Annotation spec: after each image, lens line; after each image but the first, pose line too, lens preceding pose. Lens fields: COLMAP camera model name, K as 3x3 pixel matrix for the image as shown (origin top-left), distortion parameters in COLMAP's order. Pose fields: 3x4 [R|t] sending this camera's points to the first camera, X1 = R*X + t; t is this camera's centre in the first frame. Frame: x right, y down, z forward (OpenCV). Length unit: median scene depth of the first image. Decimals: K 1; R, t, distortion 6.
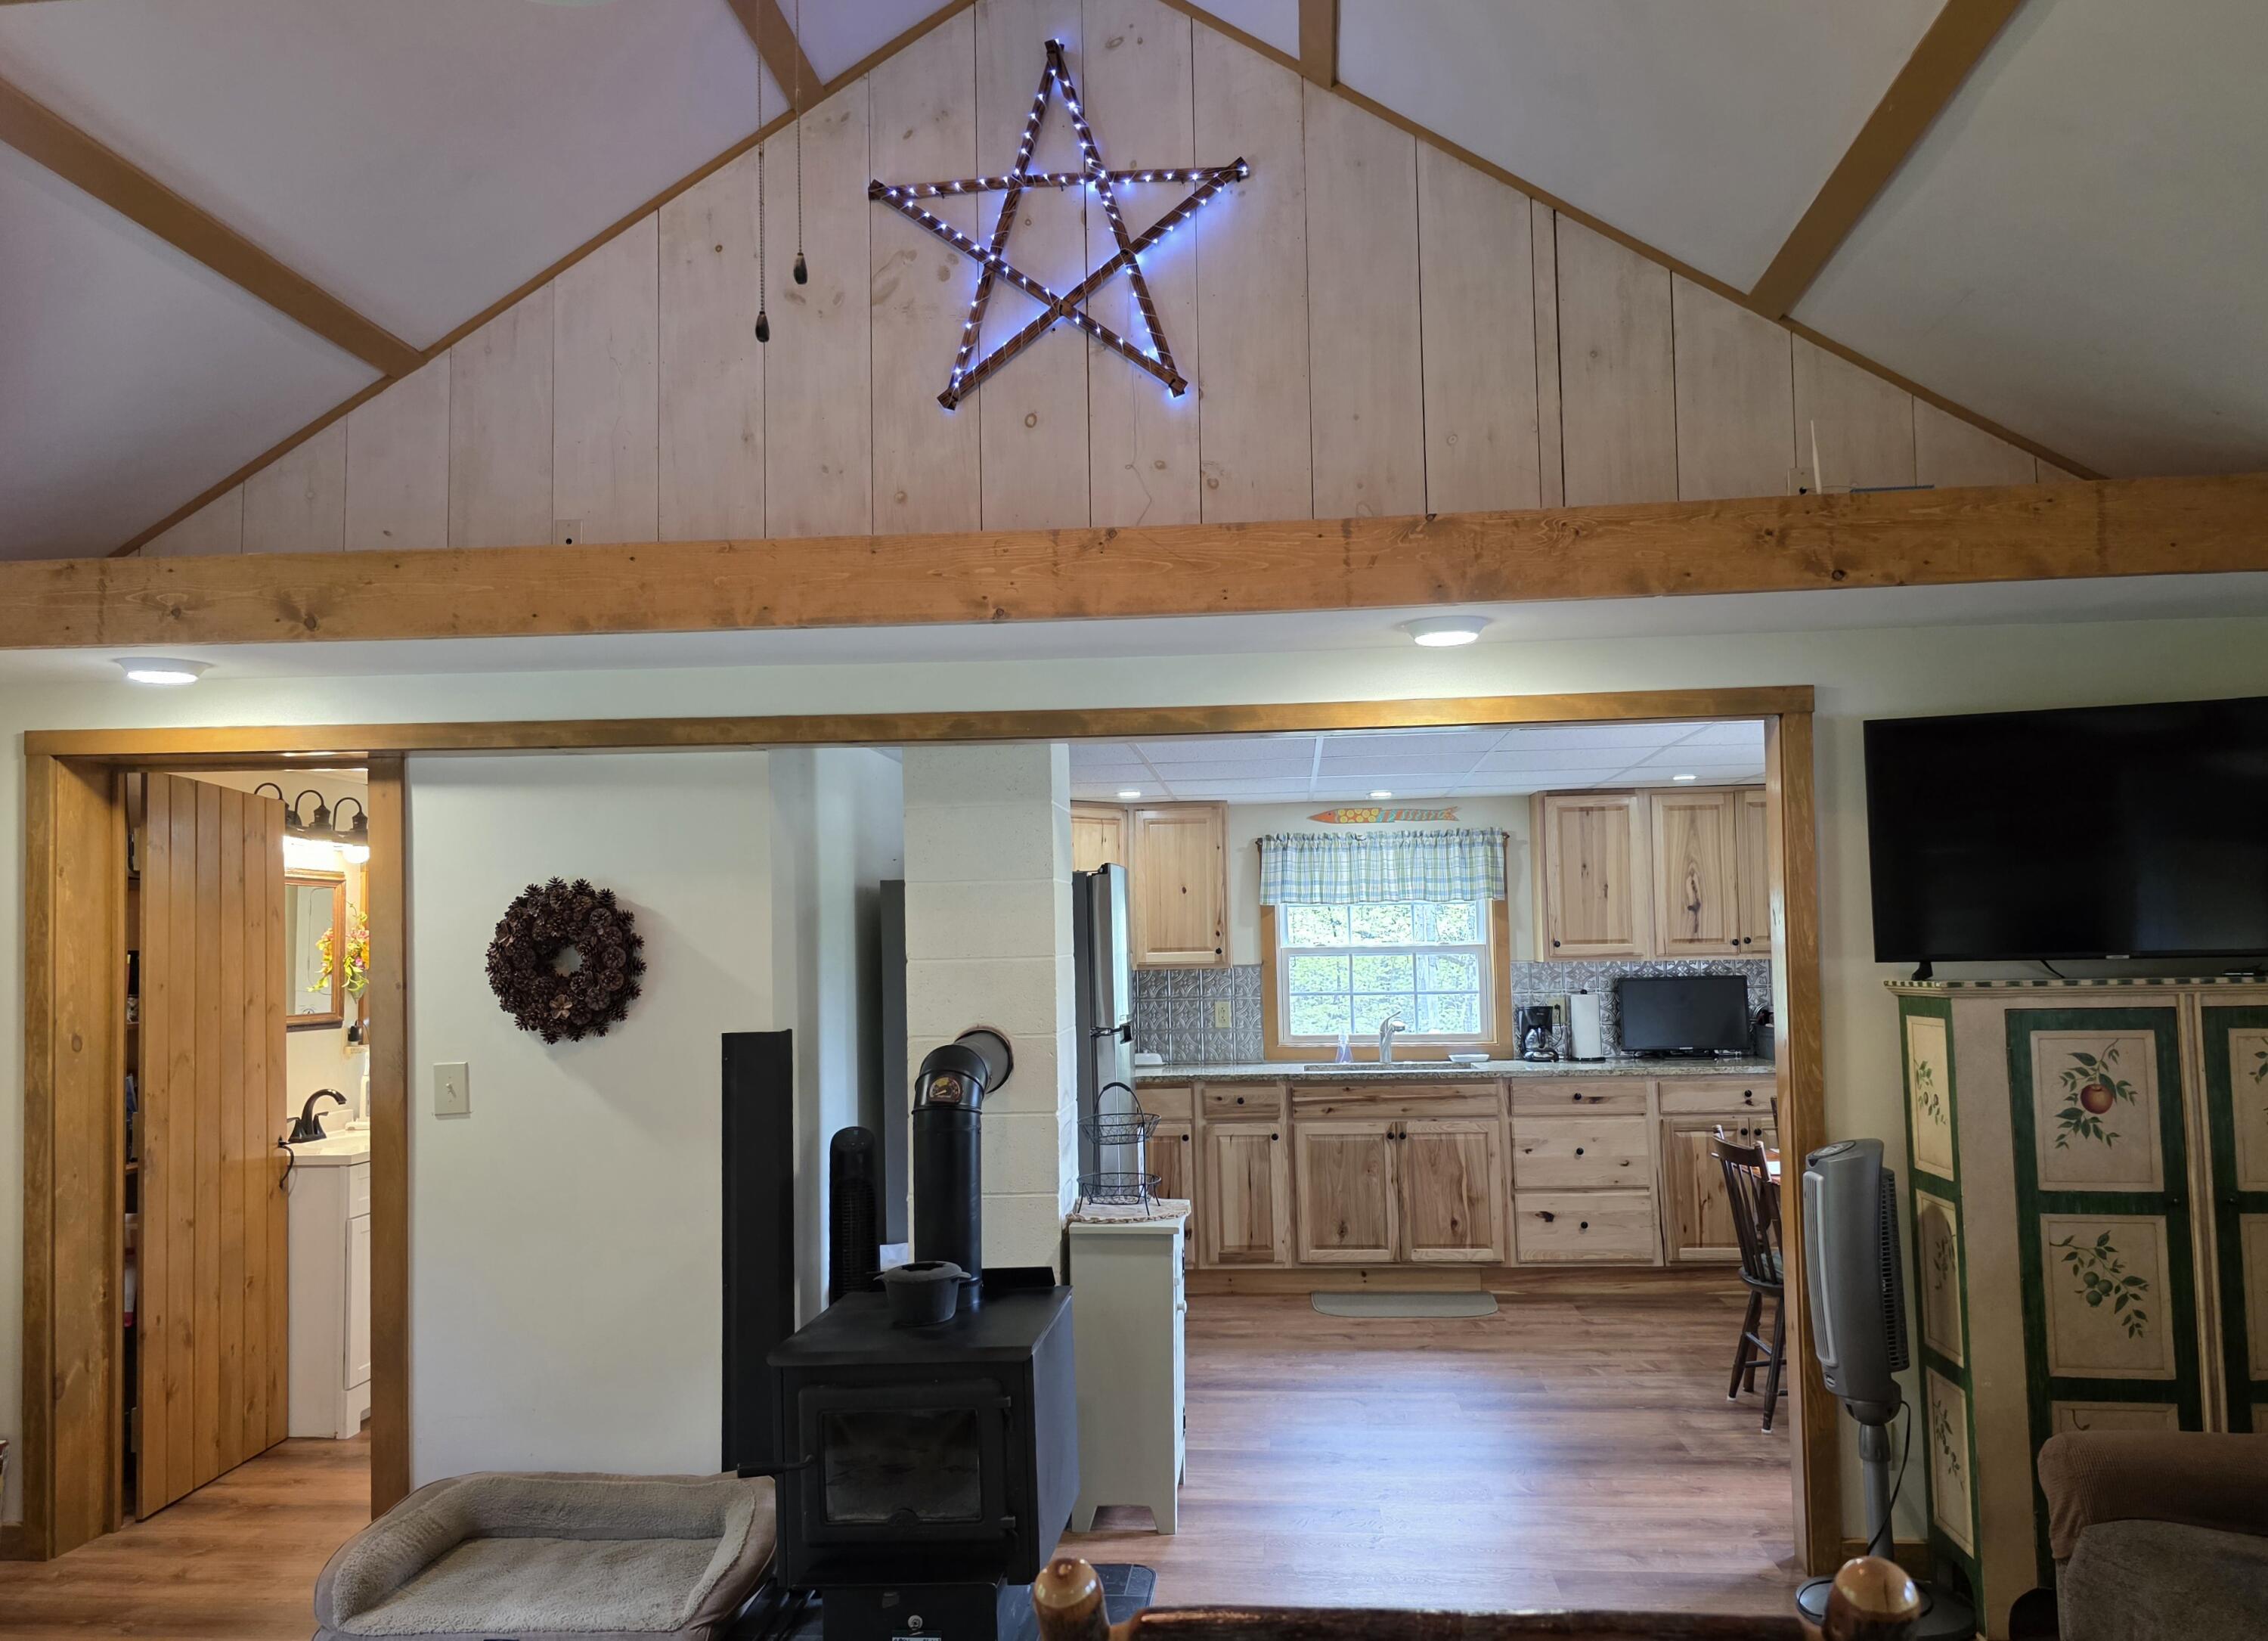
lens RADIAL K [[1613.8, 0, 1145.7], [0, 1613.8, 860.2], [0, 0, 1]] dist [0.070742, -0.055548]
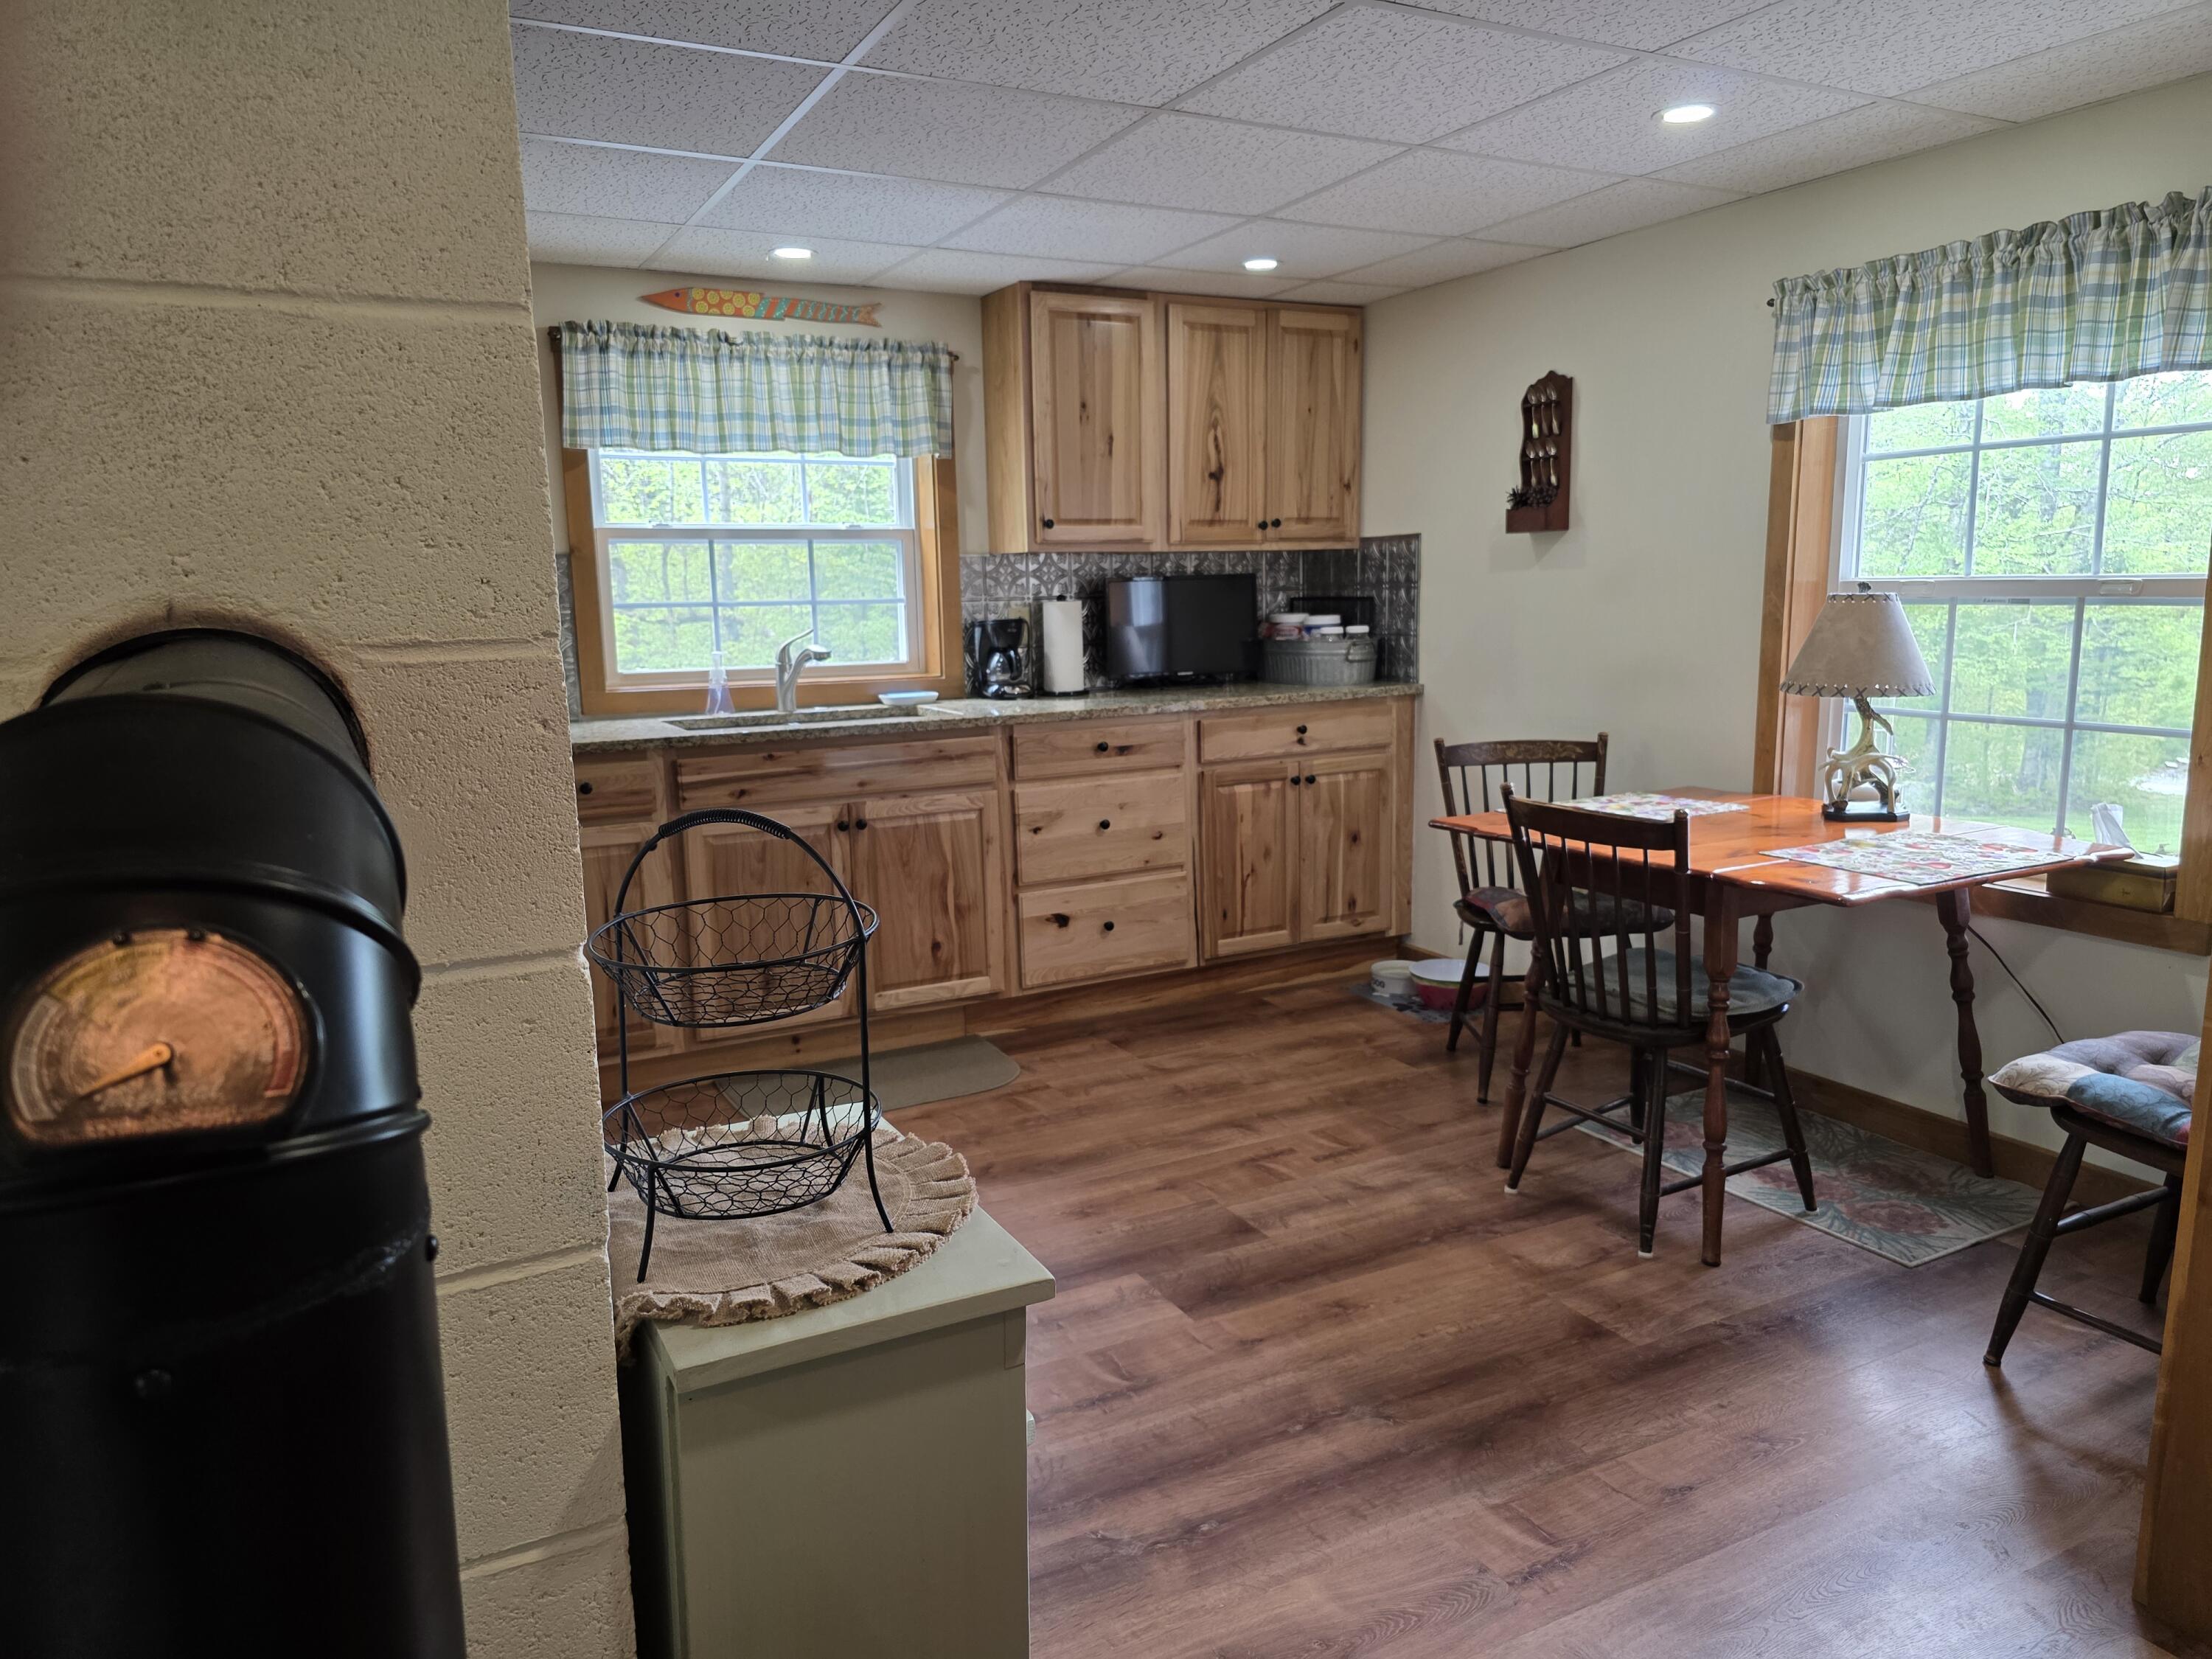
lens RADIAL K [[1486.0, 0, 1117.9], [0, 1486.0, 830.7], [0, 0, 1]] dist [0.065070, -0.060550]
pose [[0.842880, -0.085101, 0.531330, -0.095808], [-0.027184, 0.979420, 0.199993, 0.080477], [-0.537415, -0.183014, 0.823220, 0.696939]]
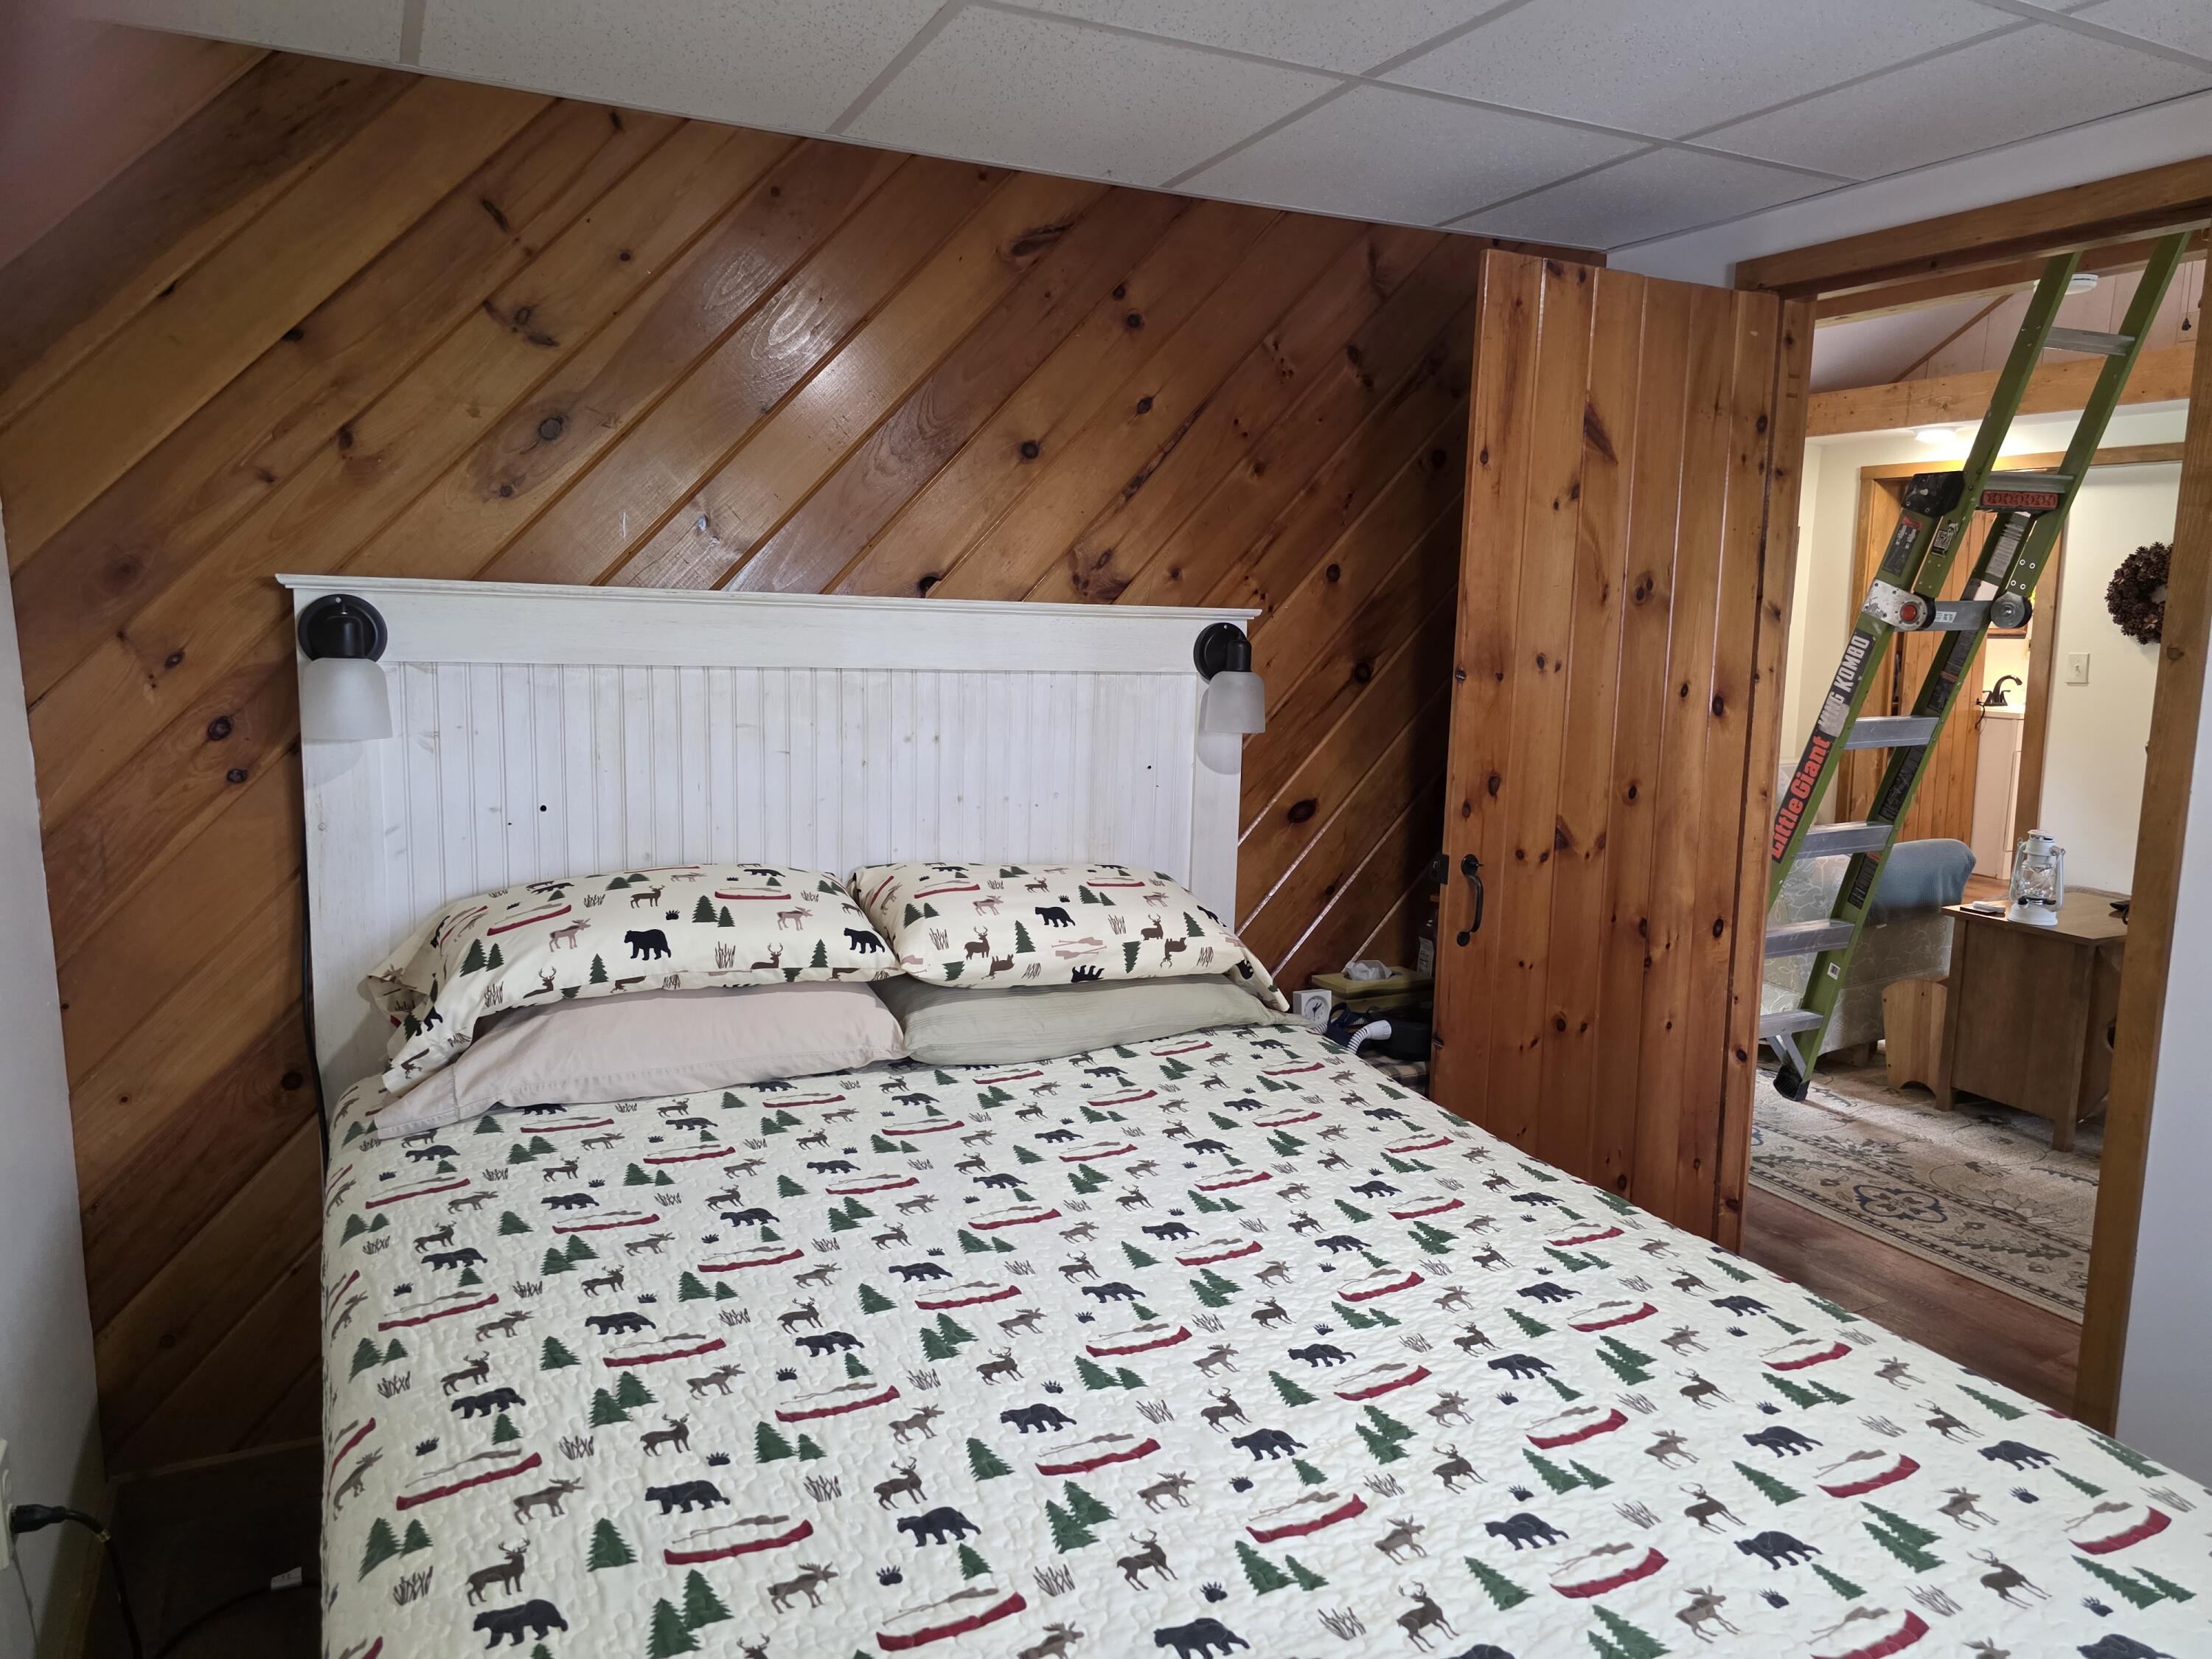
lens RADIAL K [[1486.0, 0, 1110.0], [0, 1486.0, 823.8], [0, 0, 1]] dist [0.065070, -0.060550]
pose [[0.523380, 0.151045, -0.838605, 0.360493], [0.021931, 0.981450, 0.190461, -0.021306], [0.851817, -0.118075, 0.510359, -0.627874]]
